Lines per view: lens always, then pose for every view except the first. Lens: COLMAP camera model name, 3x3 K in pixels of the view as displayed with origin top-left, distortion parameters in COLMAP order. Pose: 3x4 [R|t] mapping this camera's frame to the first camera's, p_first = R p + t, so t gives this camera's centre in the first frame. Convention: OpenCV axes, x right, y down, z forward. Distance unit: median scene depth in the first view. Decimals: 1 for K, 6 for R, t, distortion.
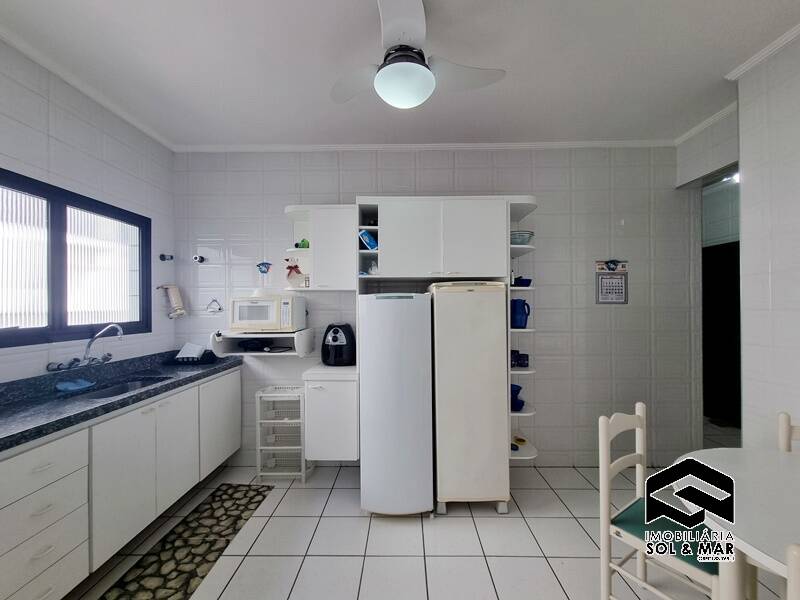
lens RADIAL K [[326.9, 0, 401.5], [0, 326.9, 301.1], [0, 0, 1]] dist [0.000404, 0.000086]
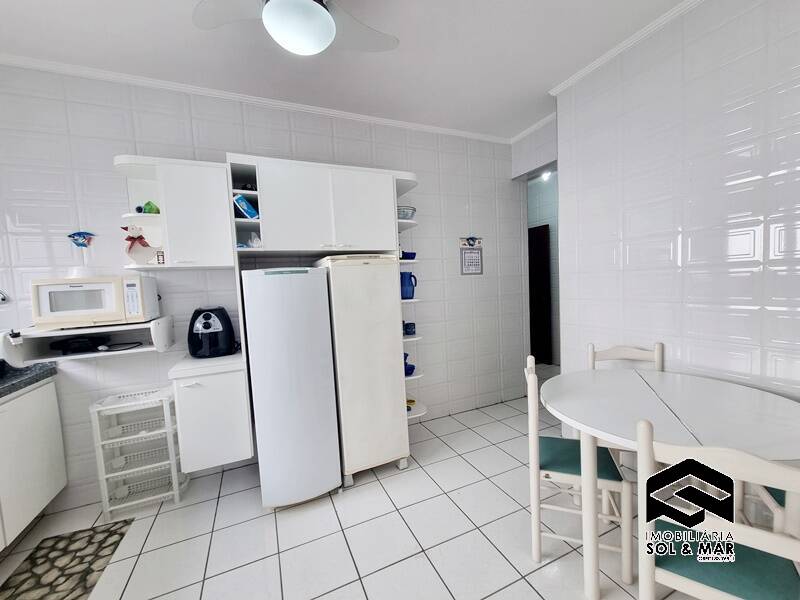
lens RADIAL K [[326.9, 0, 399.3], [0, 326.9, 302.1], [0, 0, 1]] dist [0.000404, 0.000086]
pose [[0.906627, -0.064430, 0.416985, -0.109500], [0.039449, 0.996887, 0.068263, 0.019430], [-0.420085, -0.045439, 0.906346, 0.041746]]
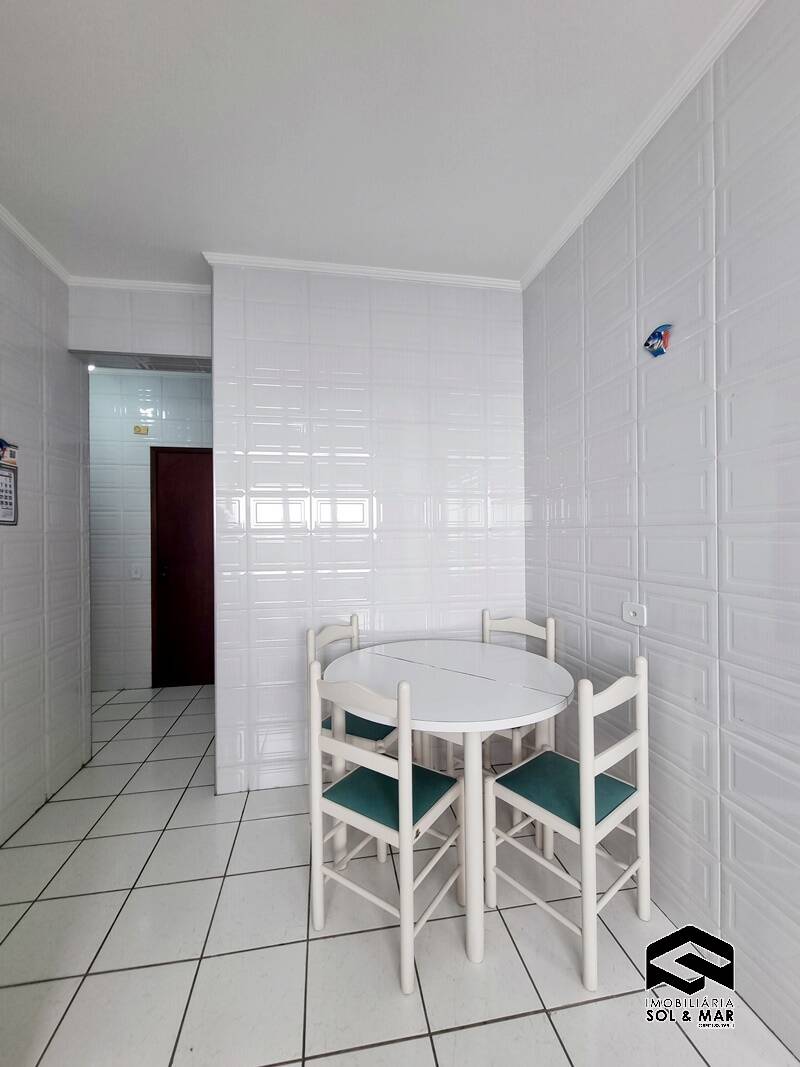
lens RADIAL K [[413.3, 0, 395.2], [0, 413.3, 531.8], [0, 0, 1]] dist [-0.002131, -0.000119]
pose [[-0.175208, 0.006170, 0.984512, -0.102064], [-0.003421, 0.999971, -0.006876, 0.025178], [-0.984526, -0.004572, -0.175181, 0.589783]]
